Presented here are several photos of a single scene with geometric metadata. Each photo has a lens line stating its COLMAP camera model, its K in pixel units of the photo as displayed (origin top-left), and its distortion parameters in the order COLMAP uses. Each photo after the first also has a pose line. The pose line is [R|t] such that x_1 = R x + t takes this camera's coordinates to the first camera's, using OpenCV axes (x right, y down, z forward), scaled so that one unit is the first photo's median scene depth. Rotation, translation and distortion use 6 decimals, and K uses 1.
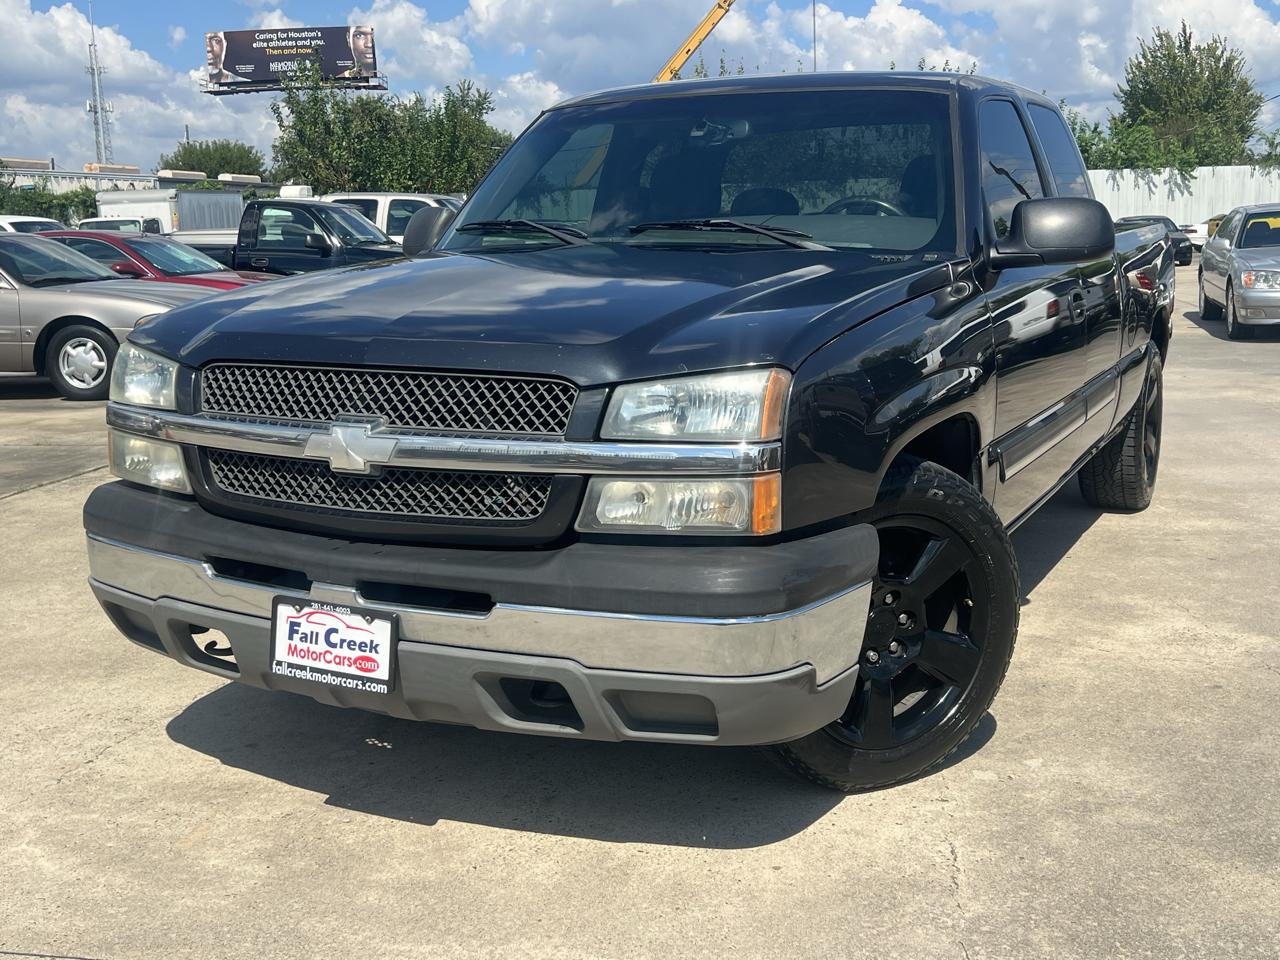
lens RADIAL K [[1422.7, 0, 655.2], [0, 1422.7, 478.5], [0, 0, 1]] dist [0.110789, -0.265275]
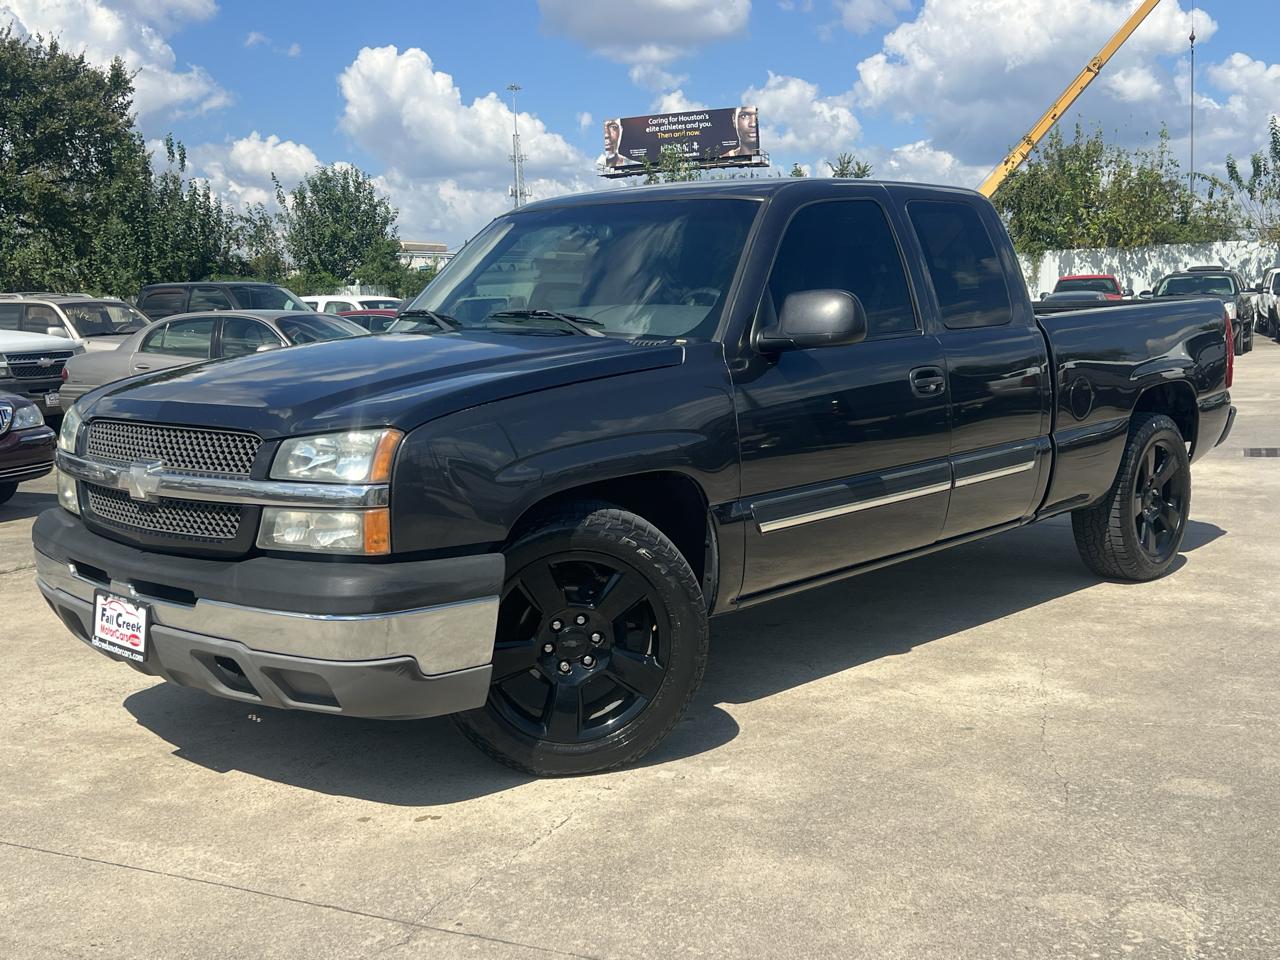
lens RADIAL K [[1419.4, 0, 635.6], [0, 1419.4, 491.4], [0, 0, 1]] dist [0.111368, -0.259373]
pose [[0.957141, 0.029442, -0.288122, 0.530059], [-0.040135, 0.998705, -0.031277, 0.009601], [0.286828, 0.041501, 0.957083, -0.146256]]
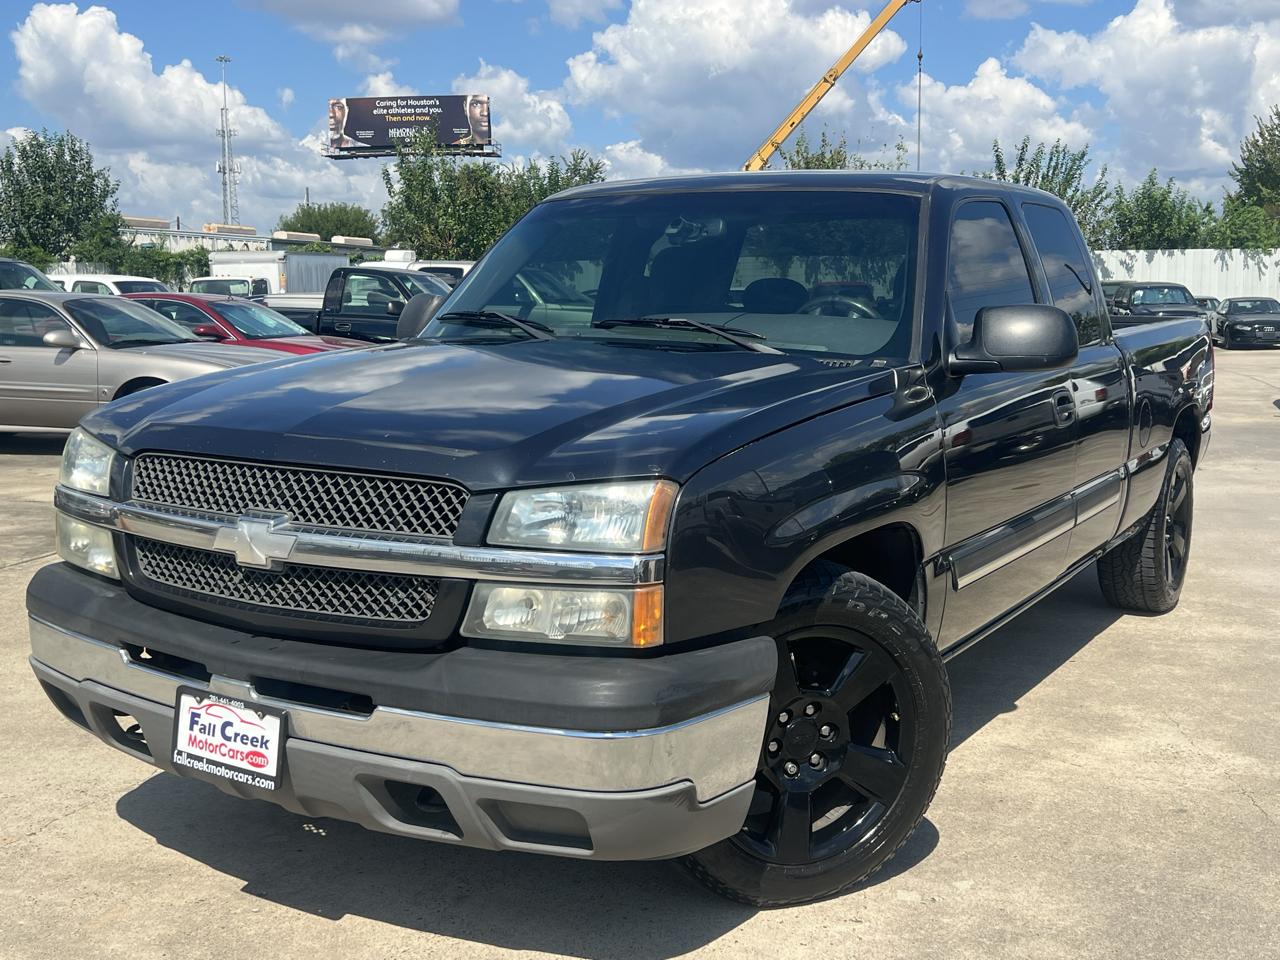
lens RADIAL K [[1422.5, 0, 656.4], [0, 1422.5, 488.3], [0, 0, 1]] dist [0.103565, -0.228120]
pose [[0.996827, 0.032344, -0.072734, 0.119112], [-0.035081, 0.998711, -0.036673, -0.027289], [0.071454, 0.039108, 0.996677, 0.006117]]
